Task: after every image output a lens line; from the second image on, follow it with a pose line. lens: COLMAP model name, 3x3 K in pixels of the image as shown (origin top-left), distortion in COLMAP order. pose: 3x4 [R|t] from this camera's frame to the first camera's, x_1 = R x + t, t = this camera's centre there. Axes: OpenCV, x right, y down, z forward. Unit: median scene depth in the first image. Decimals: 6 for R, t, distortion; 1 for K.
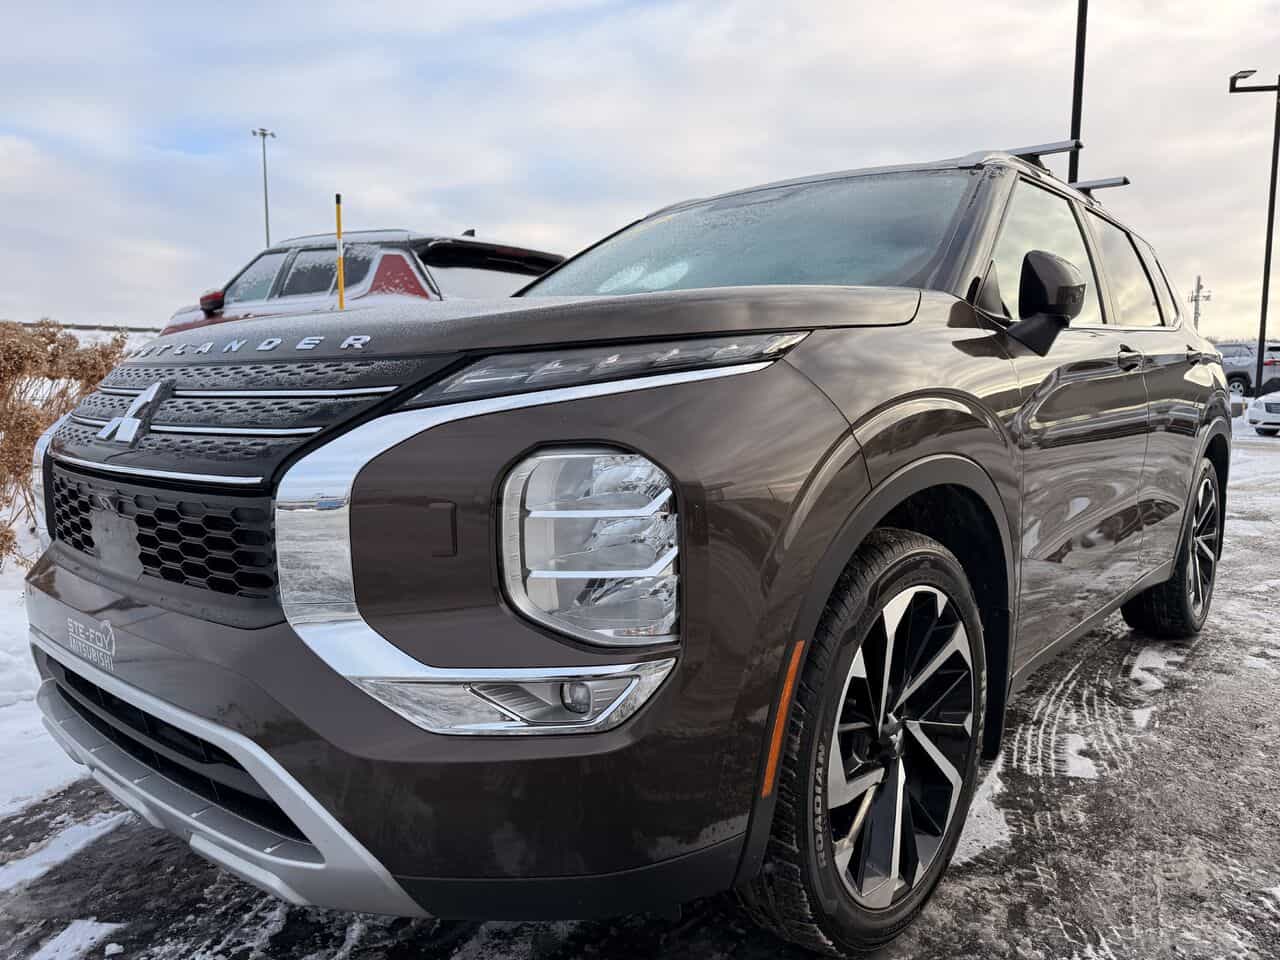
lens RADIAL K [[929.2, 0, 649.4], [0, 929.2, 479.6], [0, 0, 1]] dist [0.014962, -0.015176]
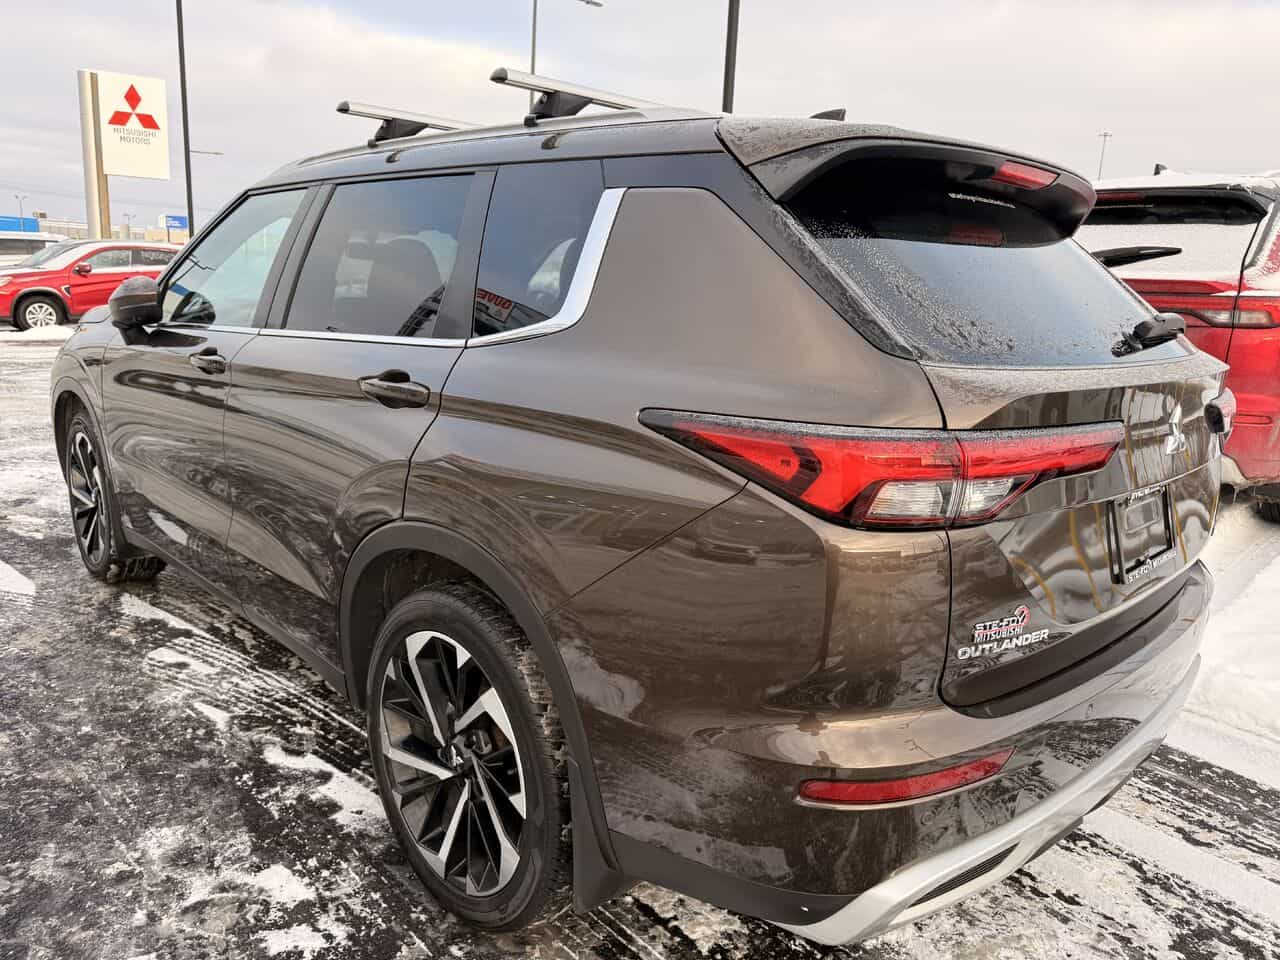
lens RADIAL K [[929.2, 0, 643.5], [0, 929.2, 481.2], [0, 0, 1]] dist [0.014962, -0.015176]
pose [[-0.110908, 0.200739, -0.973346, 1.412222], [-0.149479, 0.964878, 0.216025, -0.284370], [0.982525, 0.169454, -0.077007, 1.488376]]
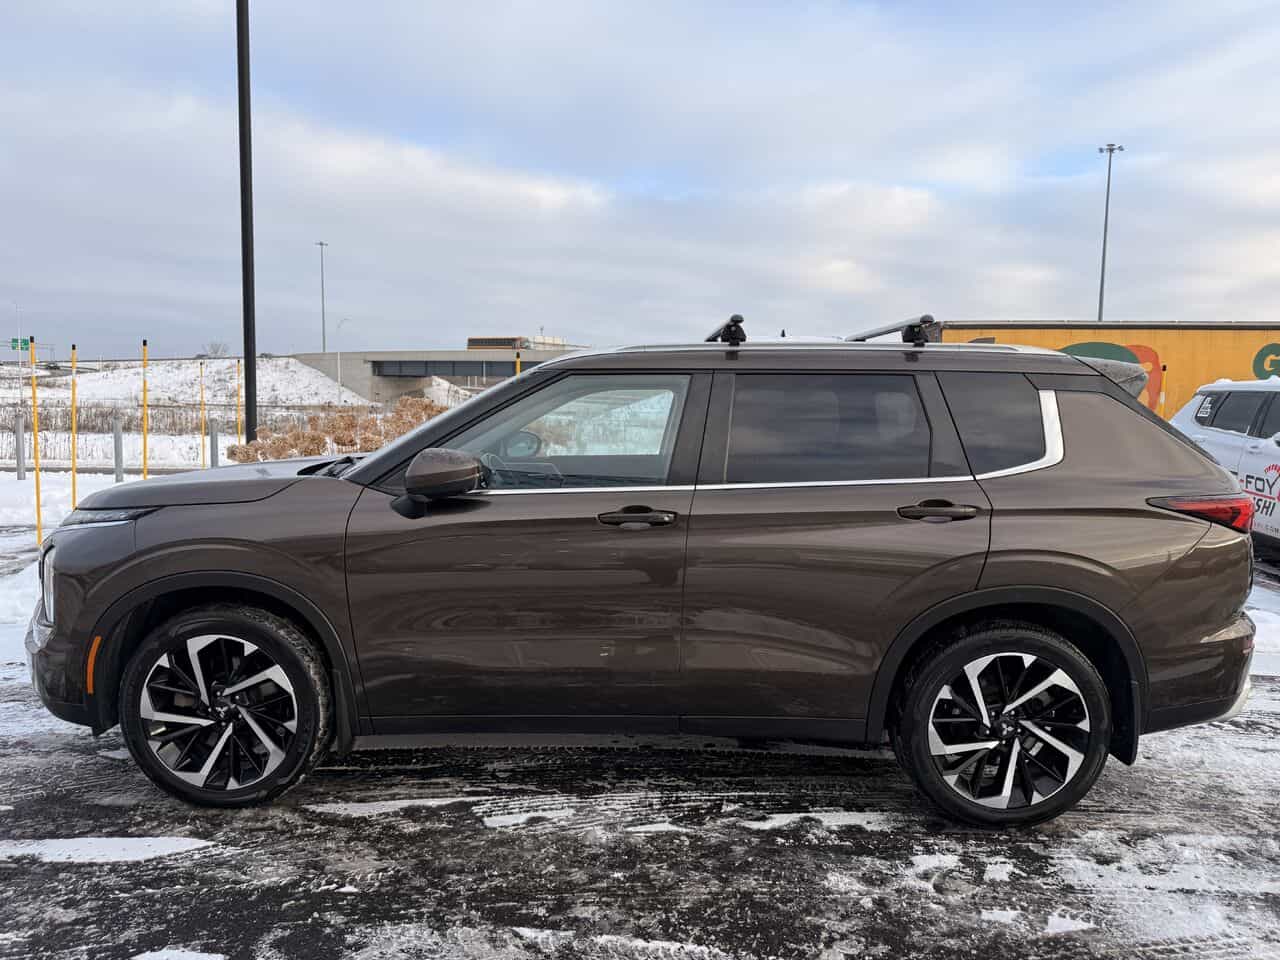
lens RADIAL K [[929.2, 0, 652.0], [0, 929.2, 489.2], [0, 0, 1]] dist [0.014962, -0.015176]
pose [[0.640729, 0.091529, -0.762292, 1.353481], [-0.093065, 0.994806, 0.041223, -0.209415], [0.762106, 0.044530, 0.645919, 0.228583]]
